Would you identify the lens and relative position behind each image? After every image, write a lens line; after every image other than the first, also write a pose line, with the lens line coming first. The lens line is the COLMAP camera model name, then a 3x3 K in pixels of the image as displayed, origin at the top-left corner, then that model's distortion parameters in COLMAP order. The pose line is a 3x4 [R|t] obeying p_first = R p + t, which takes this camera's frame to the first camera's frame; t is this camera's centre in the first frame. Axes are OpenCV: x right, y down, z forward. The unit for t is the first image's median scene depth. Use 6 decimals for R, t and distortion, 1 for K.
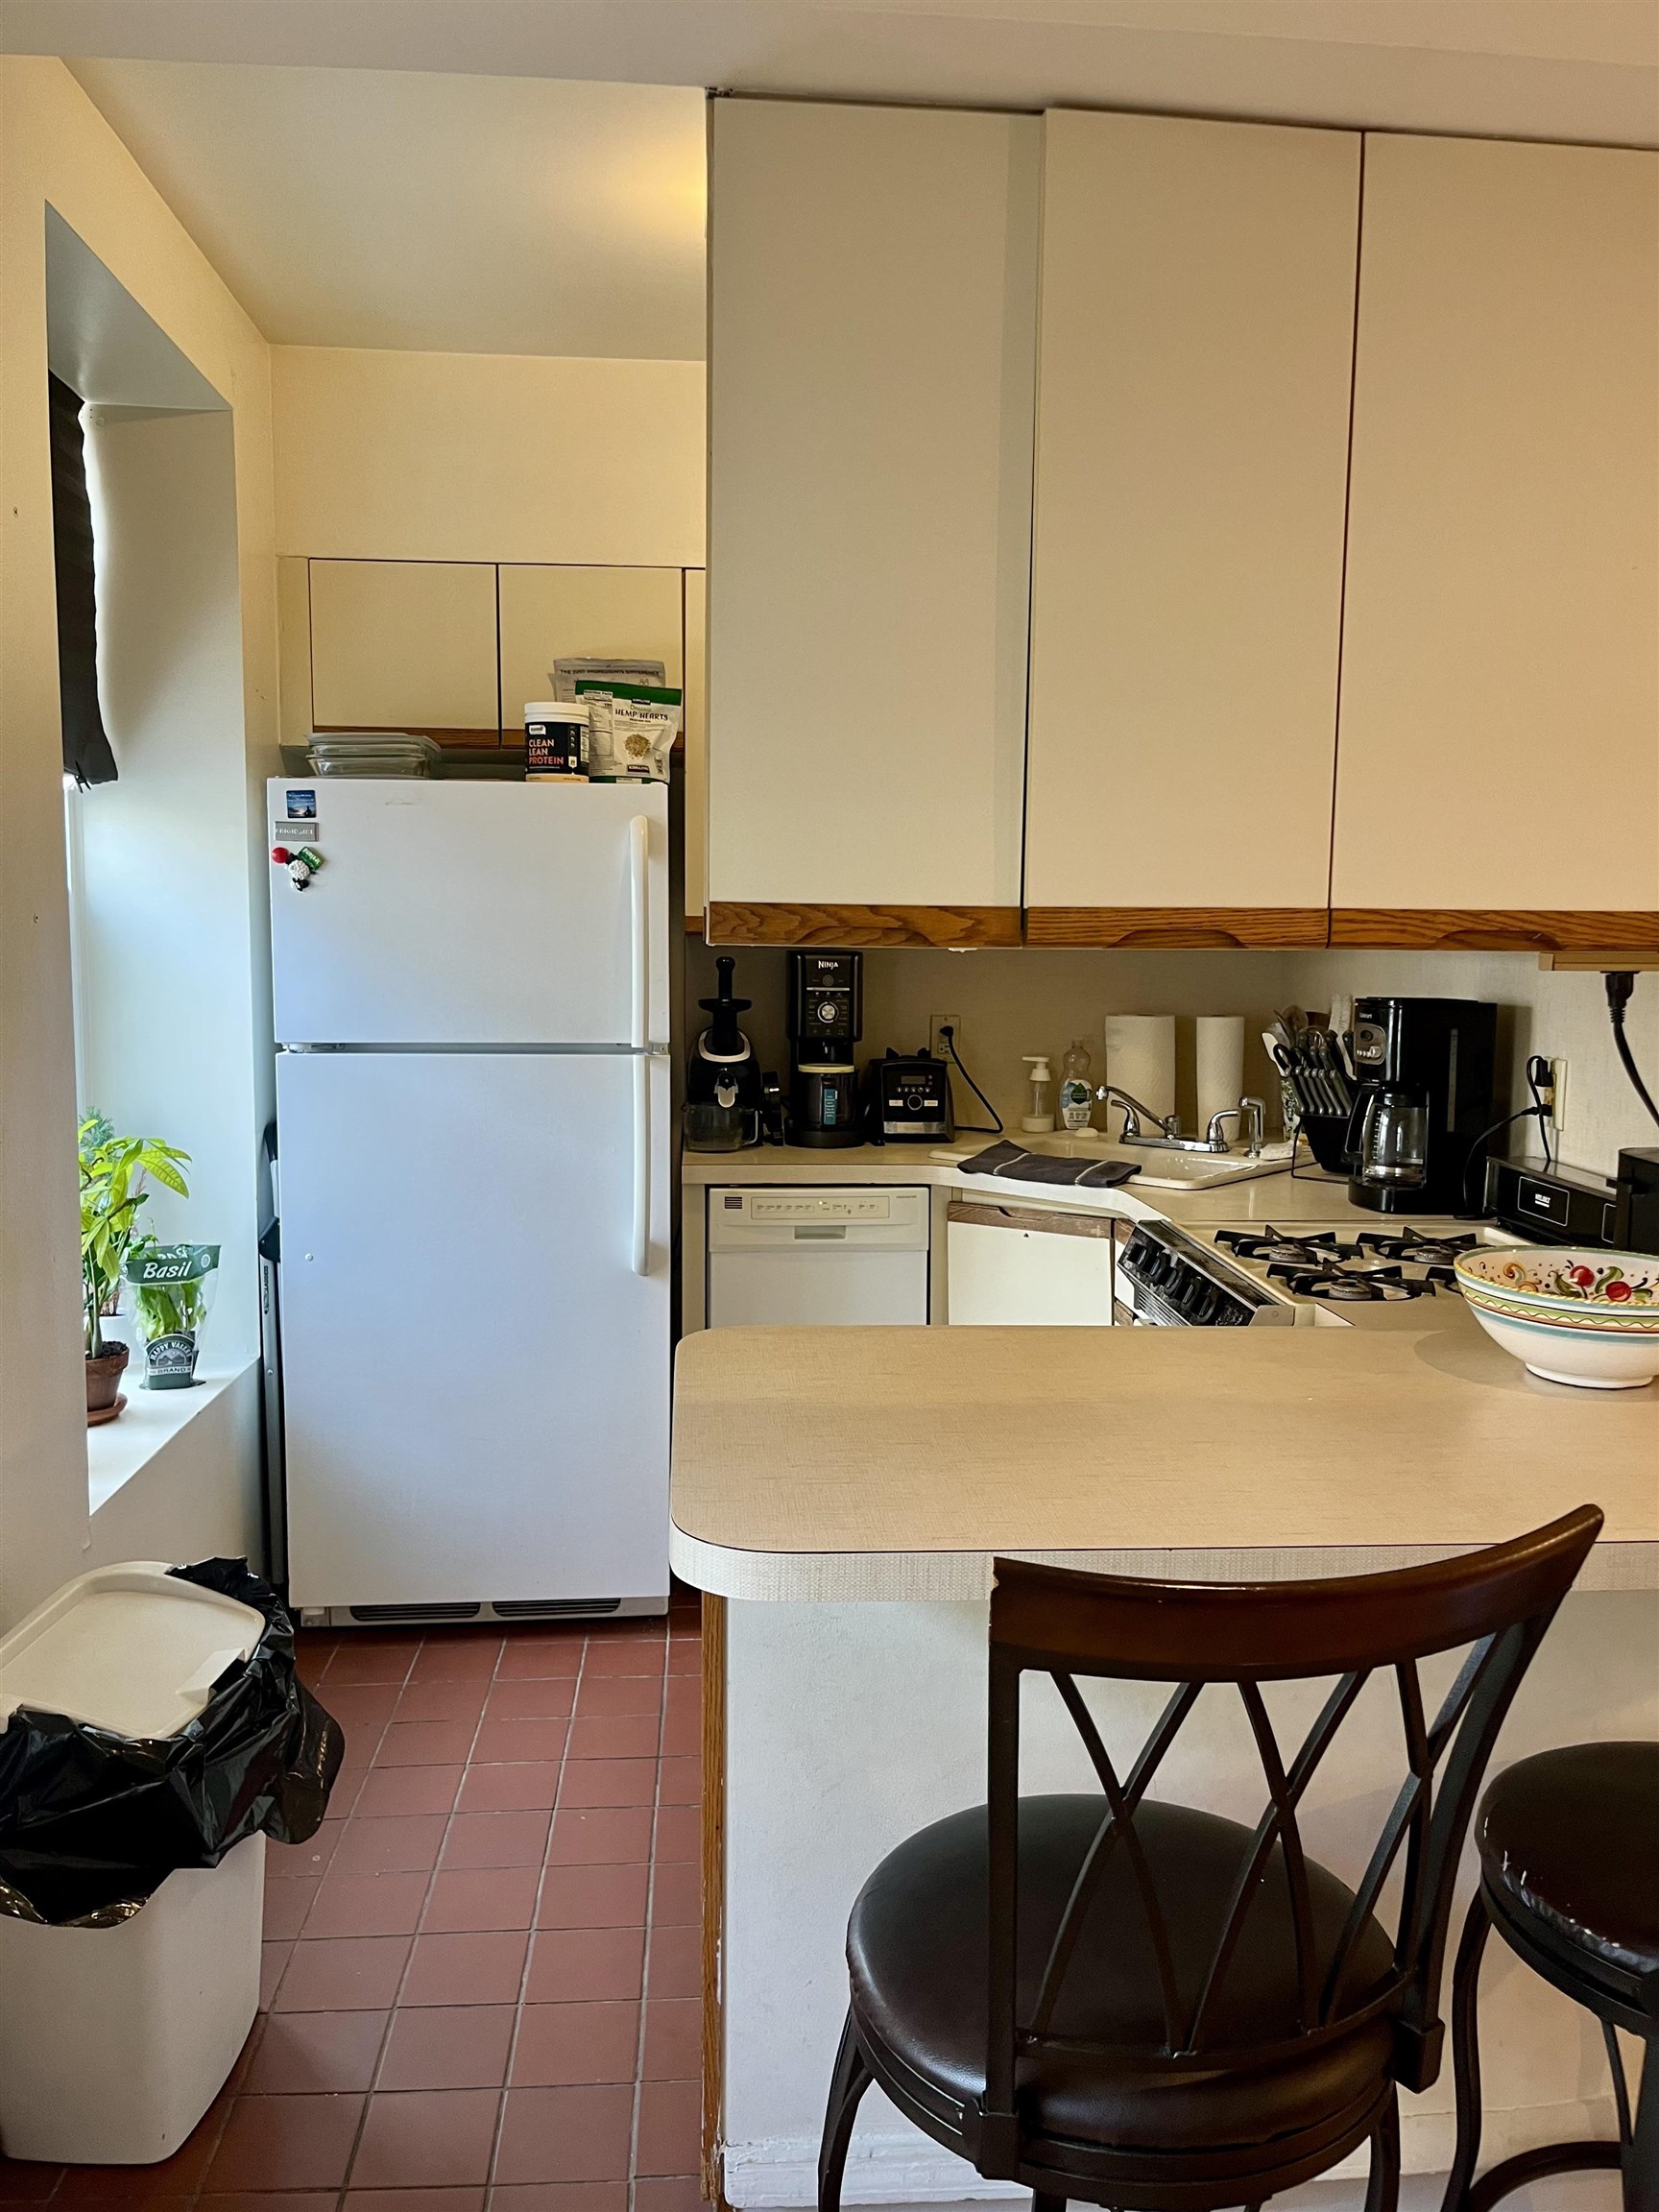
lens RADIAL K [[1698.5, 0, 833.6], [0, 1698.5, 1103.0], [0, 0, 1]] dist [0.014684, -0.008995]
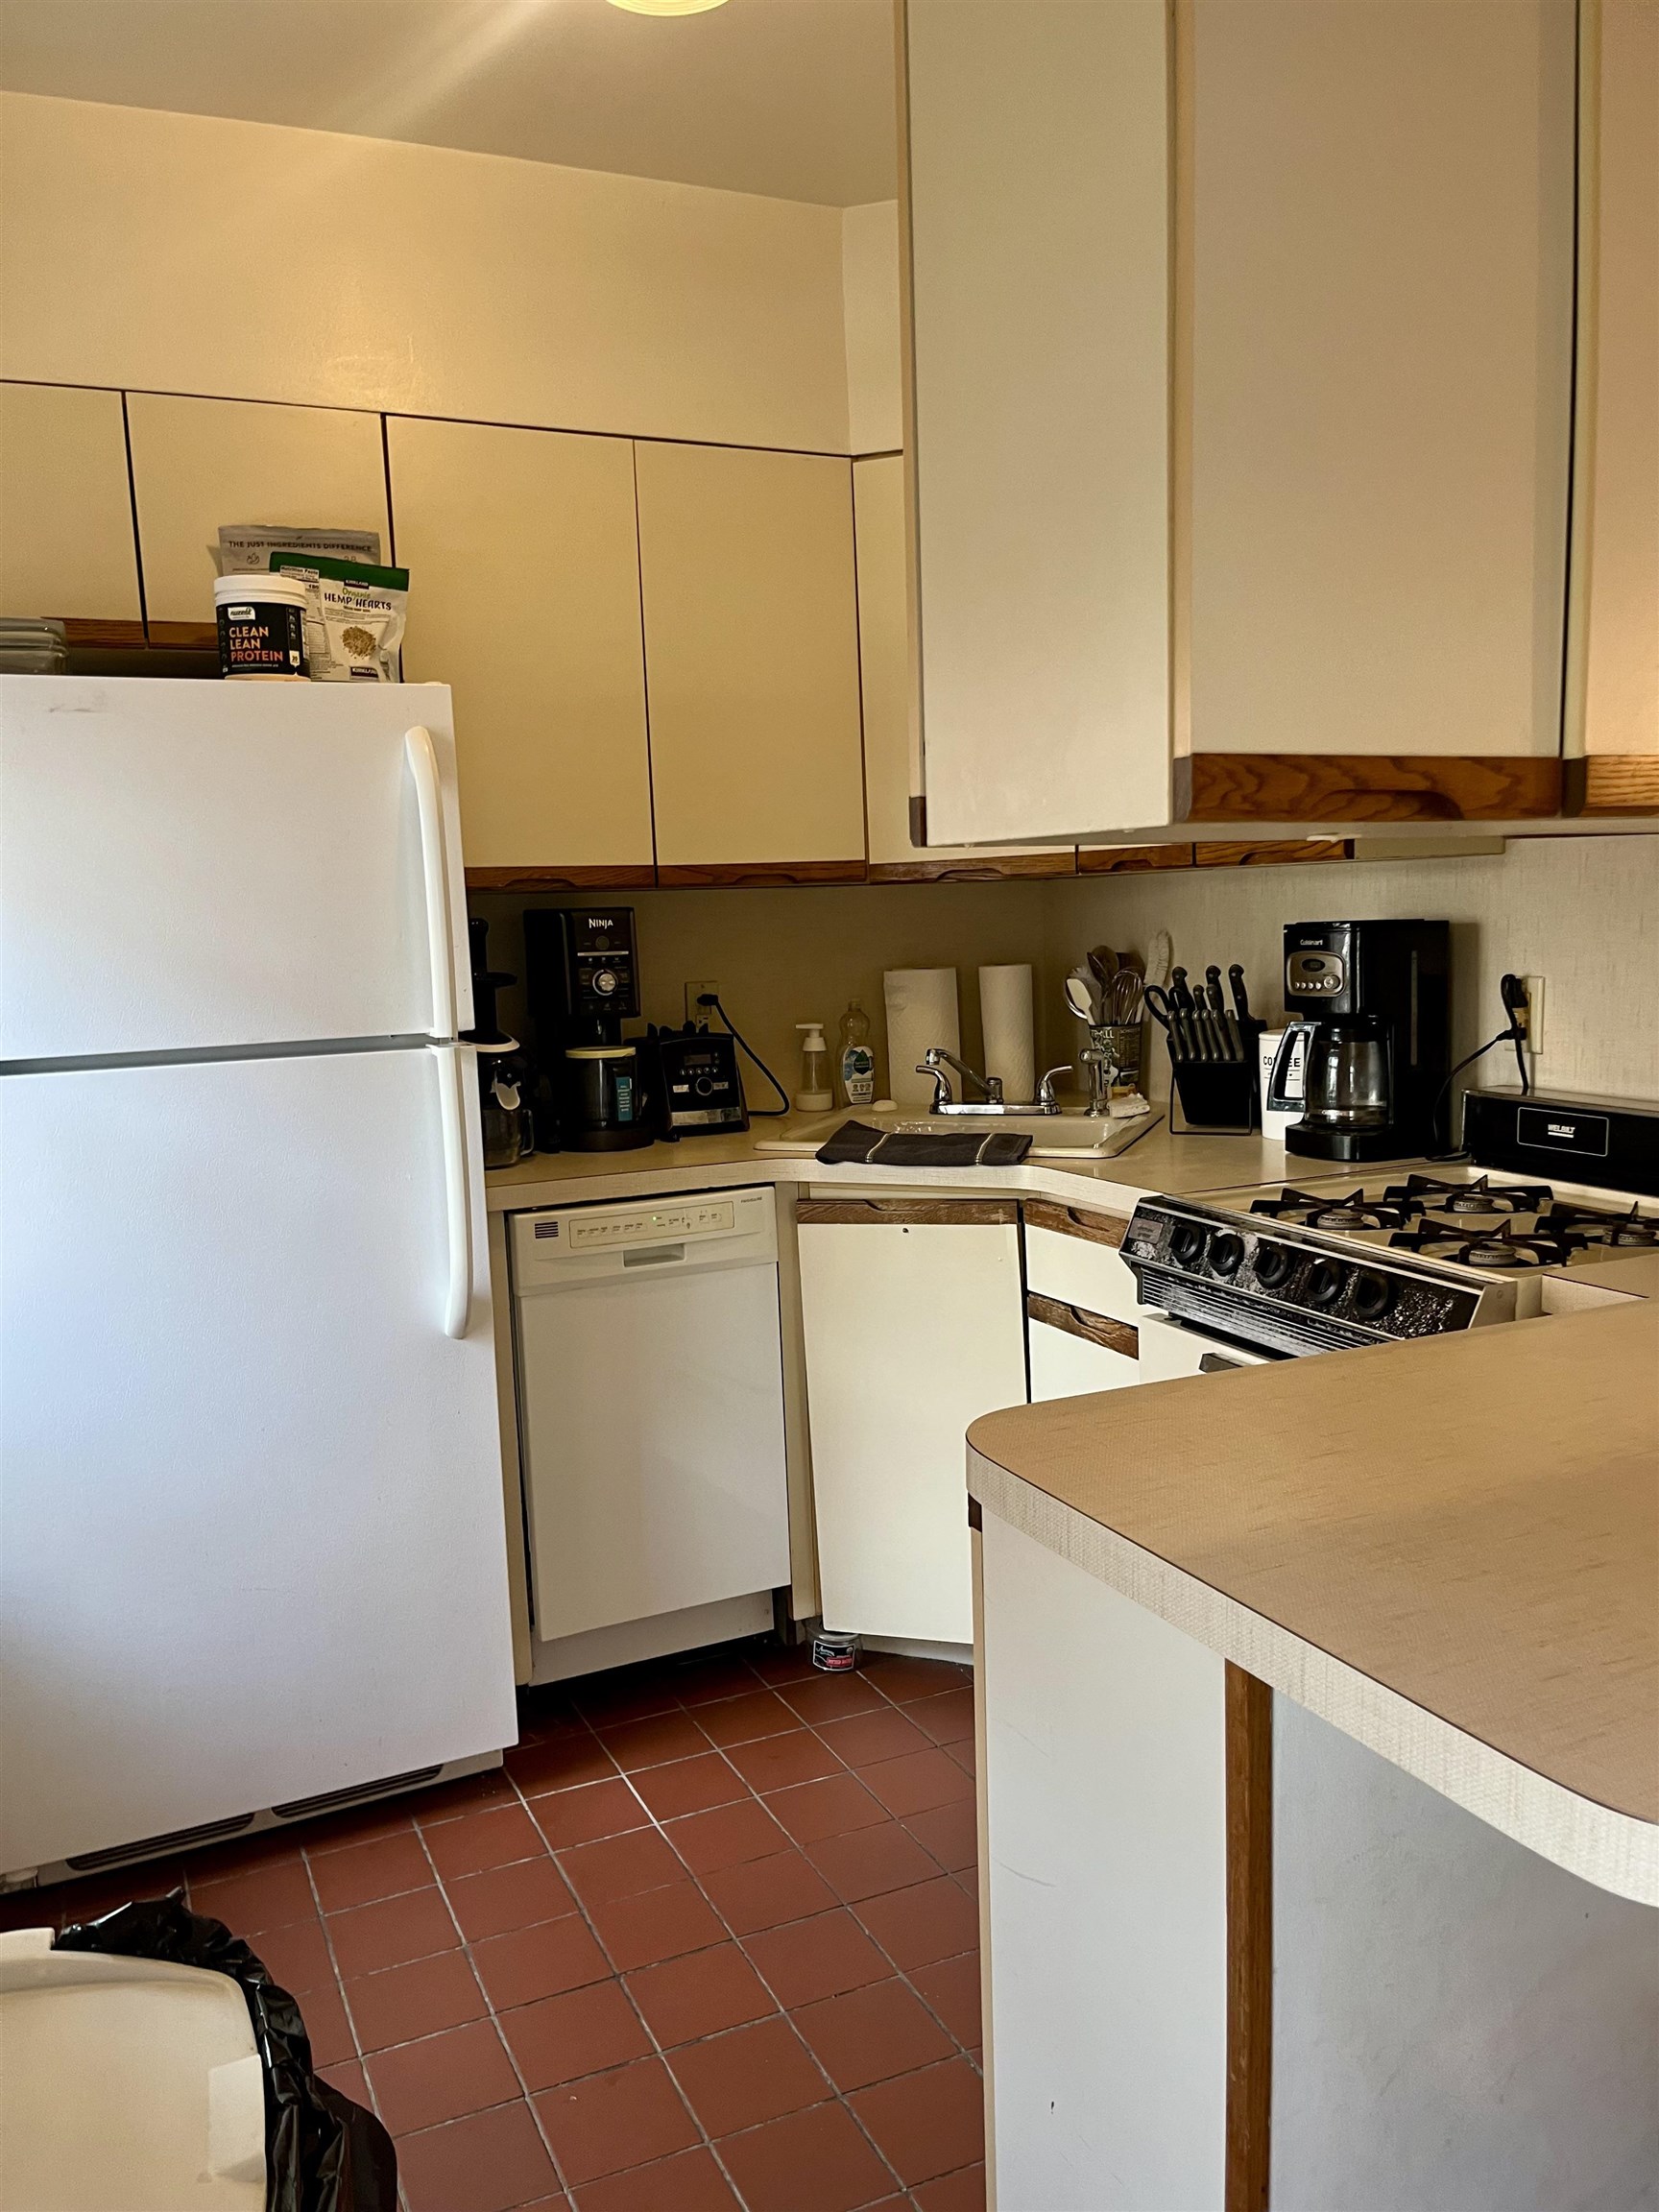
lens RADIAL K [[1698.5, 0, 830.1], [0, 1698.5, 1114.2], [0, 0, 1]] dist [0.014684, -0.008995]
pose [[0.934384, -0.084689, 0.346054, -0.203016], [0.079100, 0.996407, 0.030271, -0.007707], [-0.347374, -0.000911, 0.937726, 0.222021]]
